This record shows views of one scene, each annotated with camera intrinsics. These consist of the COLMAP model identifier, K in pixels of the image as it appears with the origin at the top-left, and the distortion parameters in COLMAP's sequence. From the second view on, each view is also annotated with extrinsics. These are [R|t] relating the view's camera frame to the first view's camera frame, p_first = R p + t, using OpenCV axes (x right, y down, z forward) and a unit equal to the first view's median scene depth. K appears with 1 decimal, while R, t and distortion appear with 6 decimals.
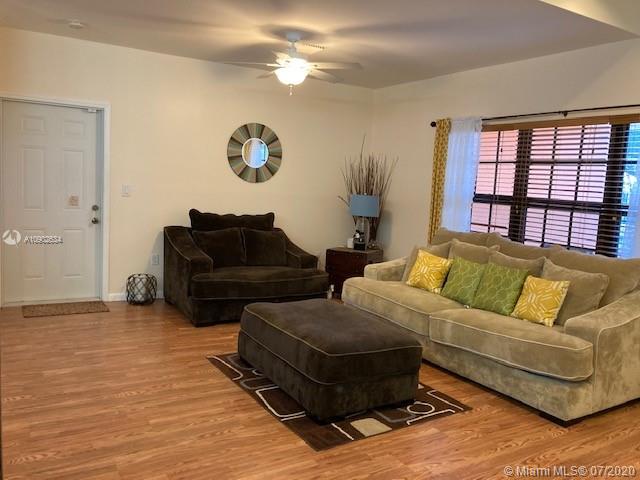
lens RADIAL K [[525.7, 0, 319.9], [0, 525.7, 237.0], [0, 0, 1]] dist [0.047587, -0.044140]
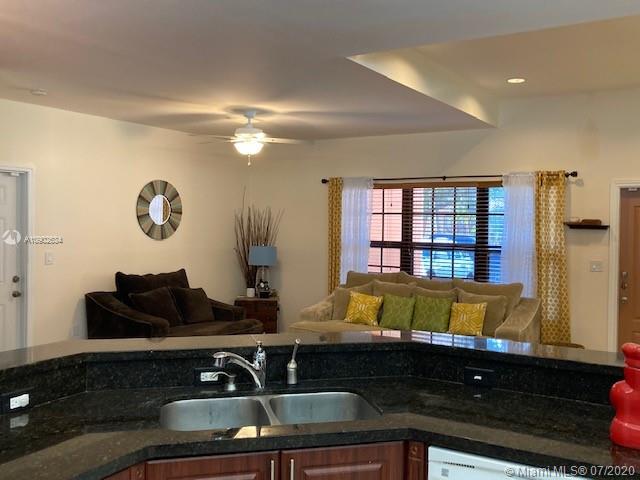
lens RADIAL K [[625.1, 0, 318.8], [0, 625.1, 241.7], [0, 0, 1]] dist [0.085938, 0.000000]
pose [[0.883939, -0.055851, 0.464254, -0.469116], [0.083281, 0.995771, -0.038774, -0.034501], [-0.460125, 0.072937, 0.884853, -0.199422]]
